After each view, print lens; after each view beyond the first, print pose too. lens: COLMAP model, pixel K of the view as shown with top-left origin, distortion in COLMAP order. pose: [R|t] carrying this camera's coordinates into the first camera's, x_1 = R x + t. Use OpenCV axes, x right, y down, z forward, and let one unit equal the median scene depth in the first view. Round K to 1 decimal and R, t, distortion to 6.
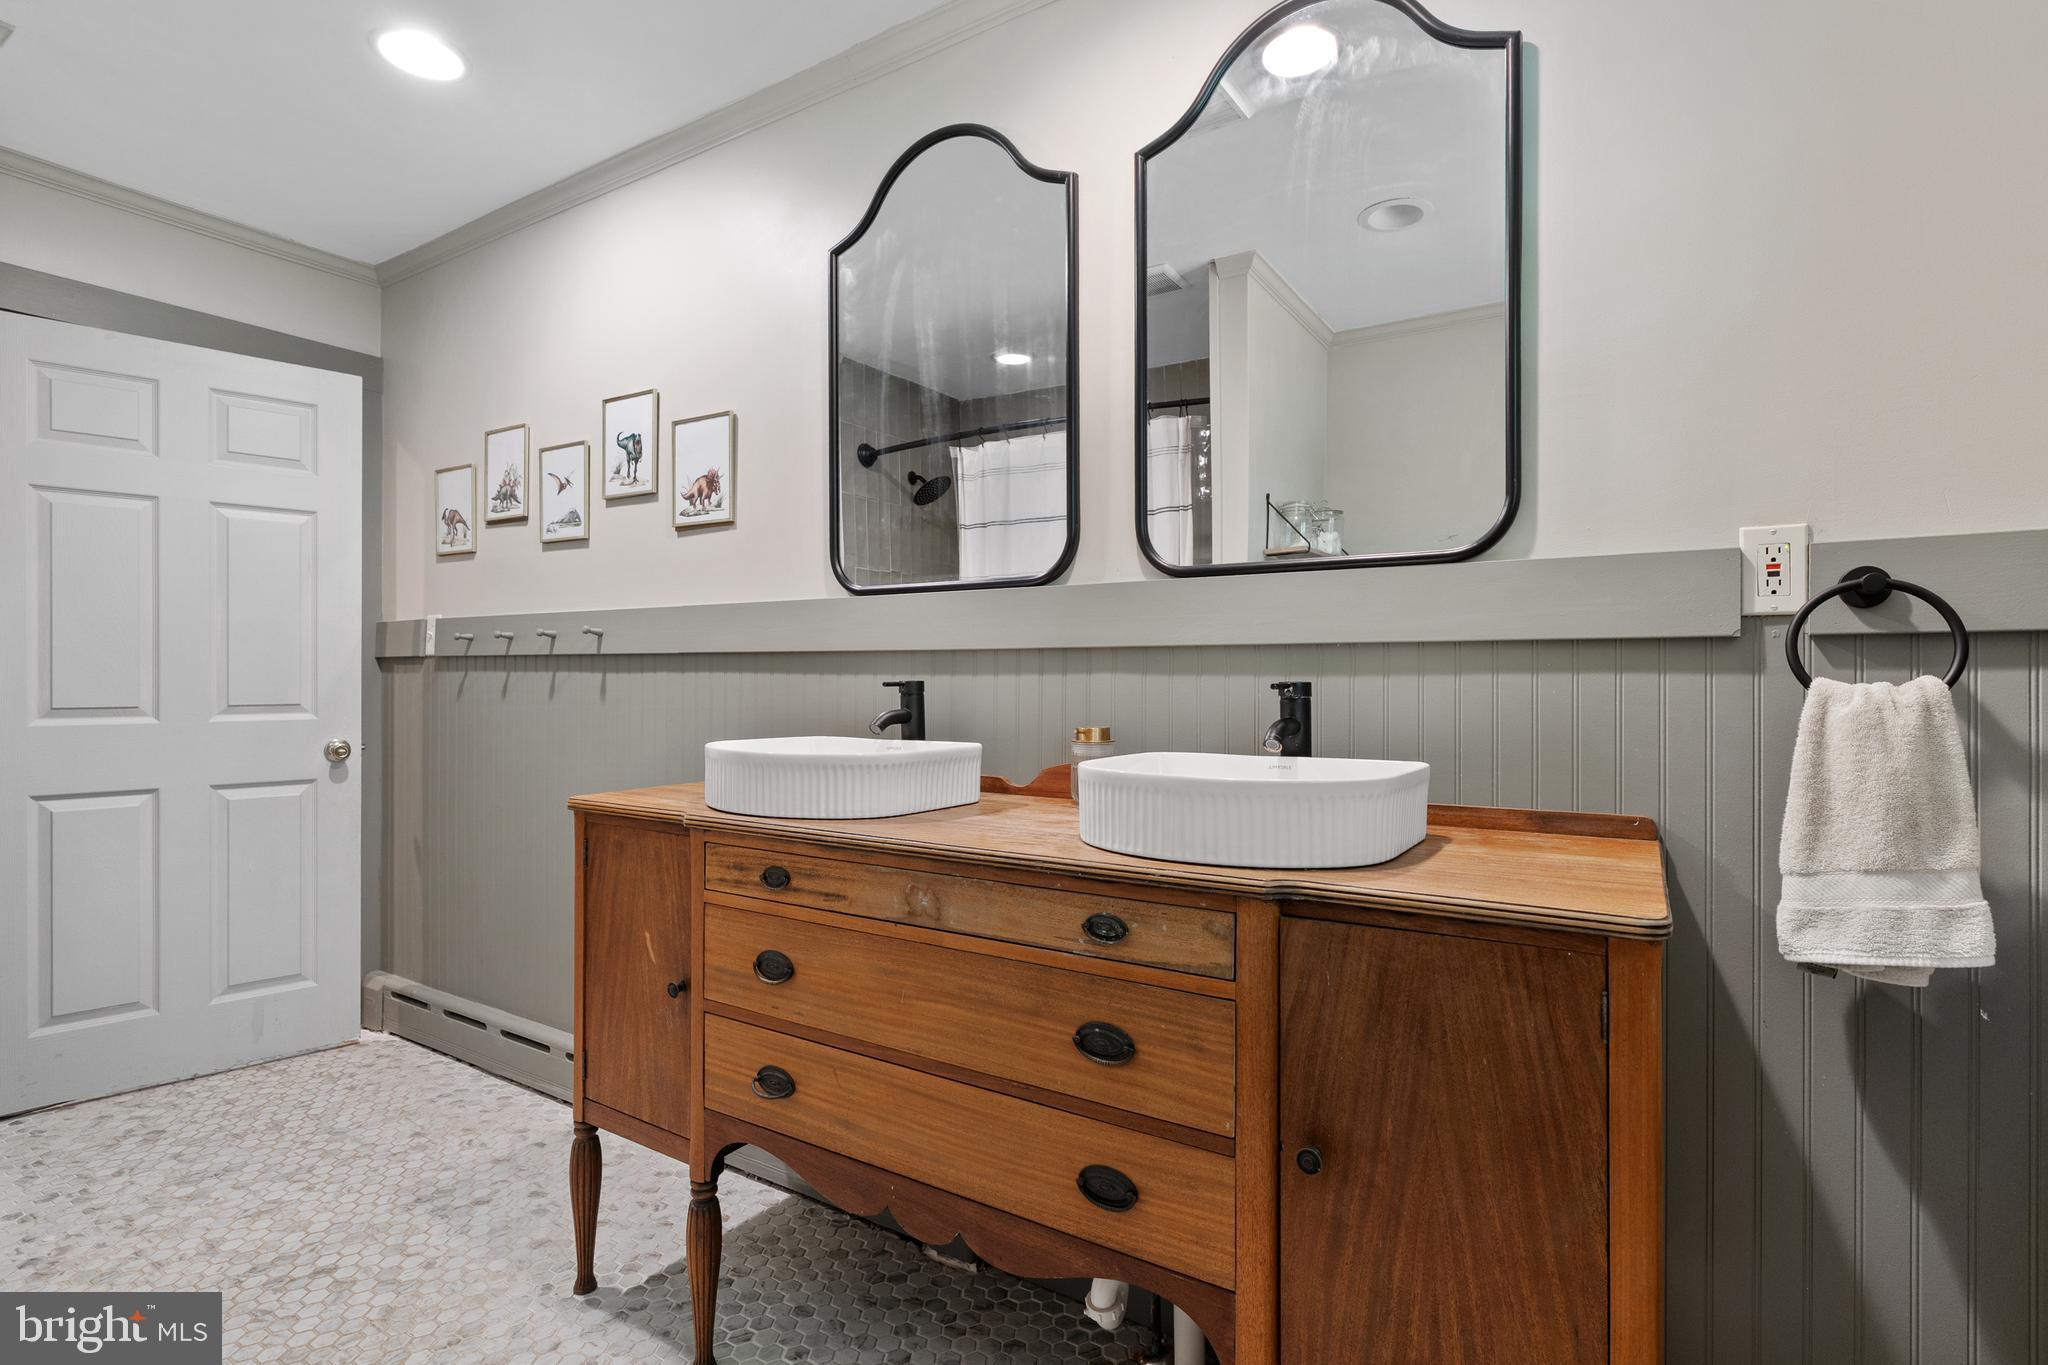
lens RADIAL K [[933.0, 0, 1014.2], [0, 933.0, 688.2], [0, 0, 1]] dist [-0.005678, 0.001334]
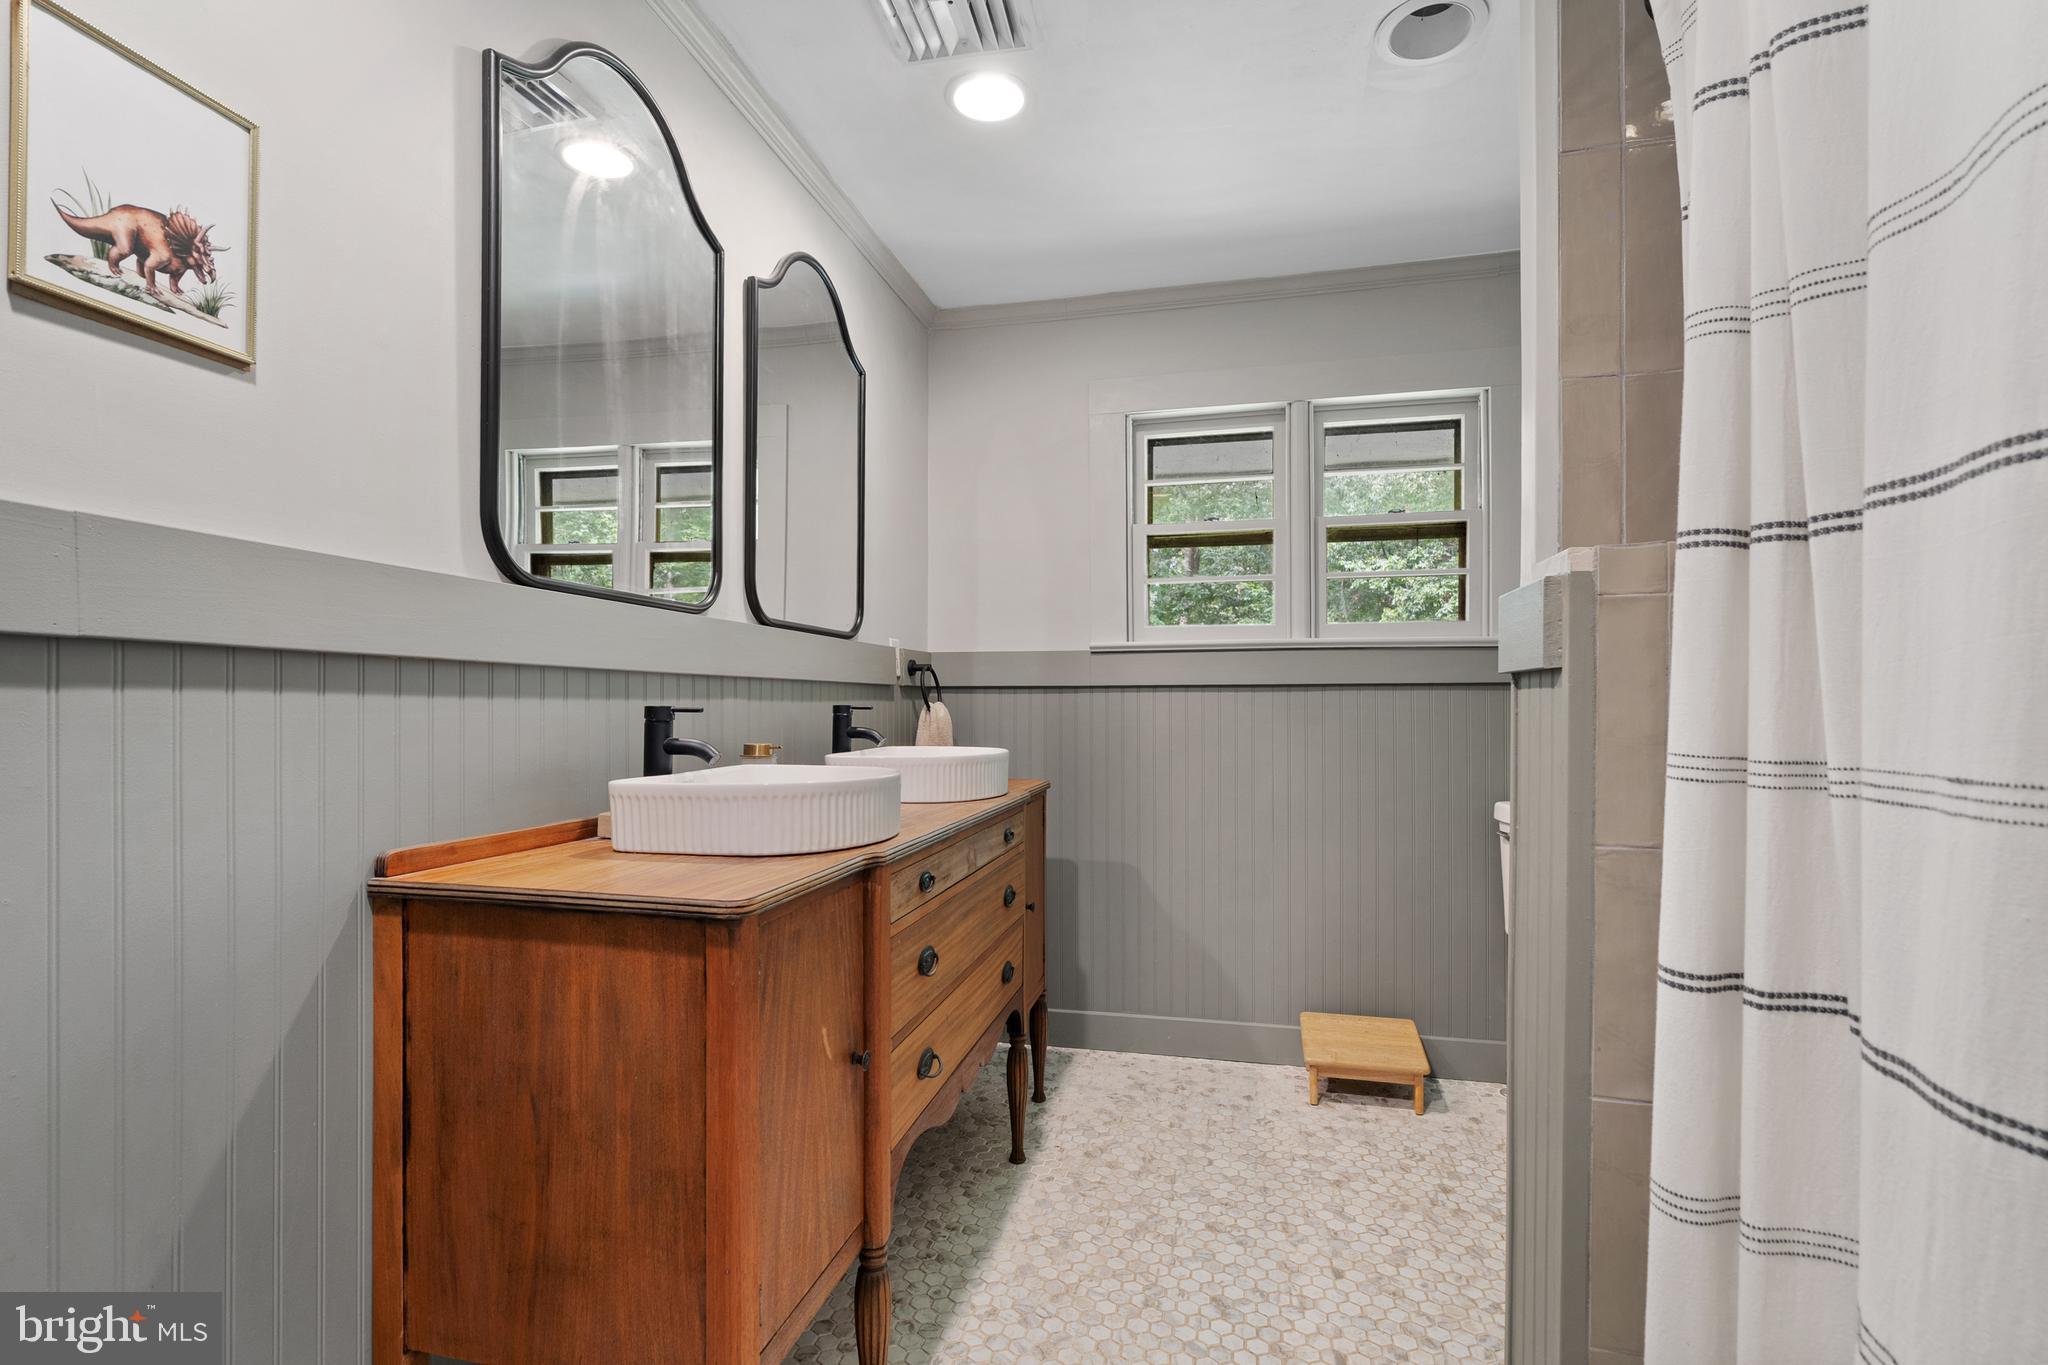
lens RADIAL K [[935.7, 0, 1012.1], [0, 935.7, 692.0], [0, 0, 1]] dist [-0.004509, 0.000391]
pose [[-0.278622, 0.008083, 0.960367, -0.905455], [0.007372, 0.999953, -0.006277, -0.011719], [-0.960373, 0.005331, -0.278668, 0.819465]]
